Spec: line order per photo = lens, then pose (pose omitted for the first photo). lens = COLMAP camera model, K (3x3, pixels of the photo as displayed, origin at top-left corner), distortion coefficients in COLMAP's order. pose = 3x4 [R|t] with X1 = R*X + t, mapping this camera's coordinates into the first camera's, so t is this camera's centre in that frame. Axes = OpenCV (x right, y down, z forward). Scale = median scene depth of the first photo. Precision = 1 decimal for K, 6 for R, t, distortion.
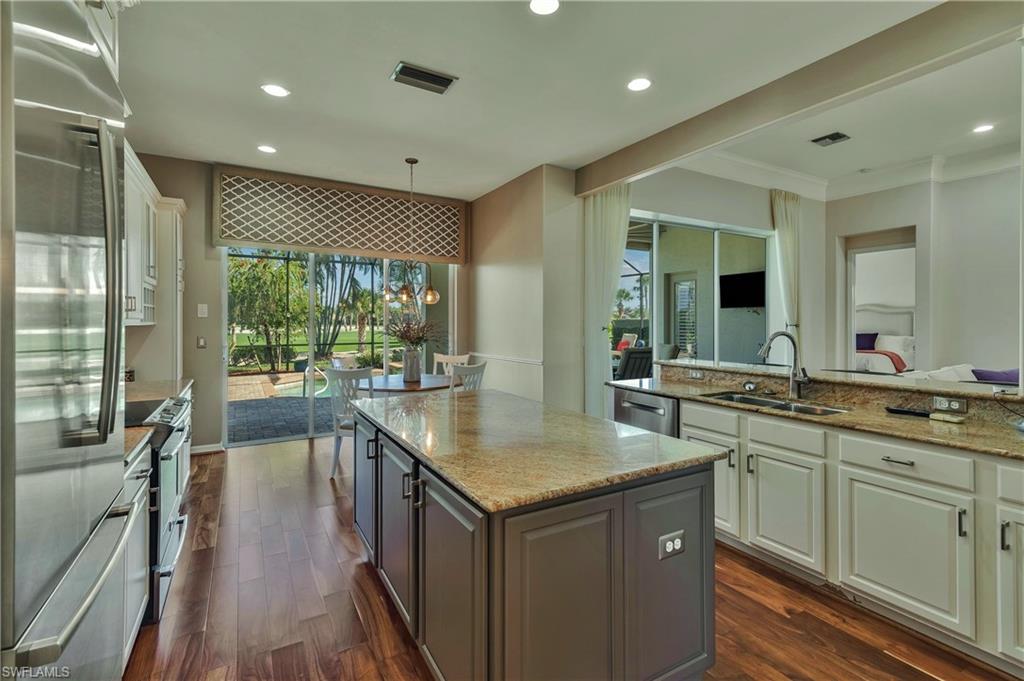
lens RADIAL K [[472.4, 0, 515.1], [0, 472.4, 329.3], [0, 0, 1]] dist [0.001844, 0.000189]
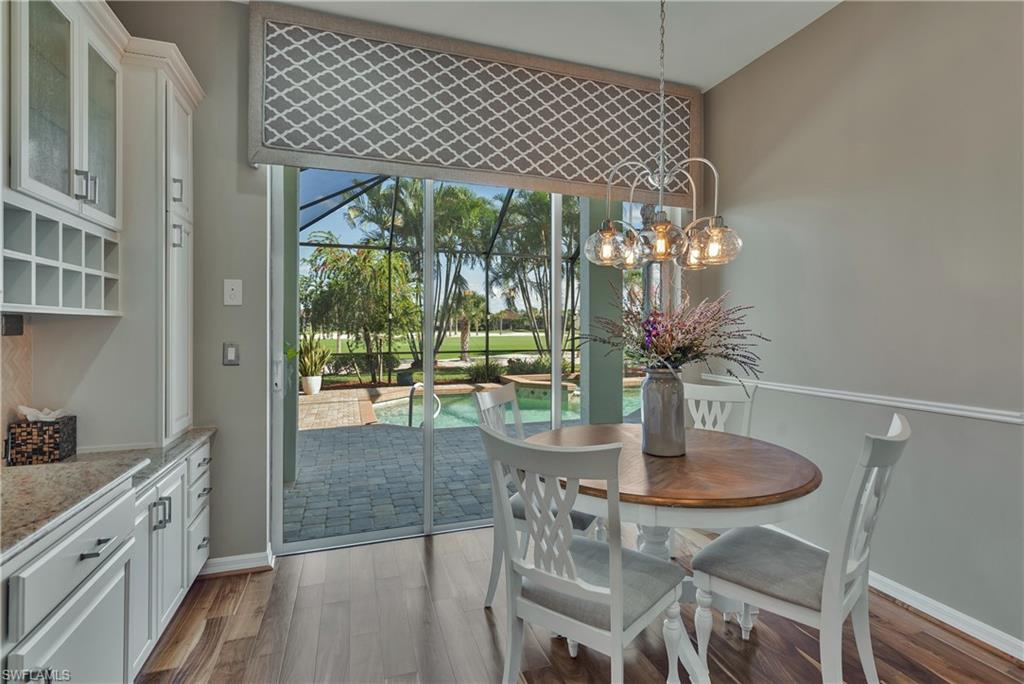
lens RADIAL K [[486.6, 0, 515.5], [0, 486.6, 332.2], [0, 0, 1]] dist [-0.000819, -0.000151]
pose [[0.980630, -0.001521, -0.195862, -0.100967], [0.000157, 0.999976, -0.006980, 0.002969], [0.195867, 0.006814, 0.980607, 0.213479]]
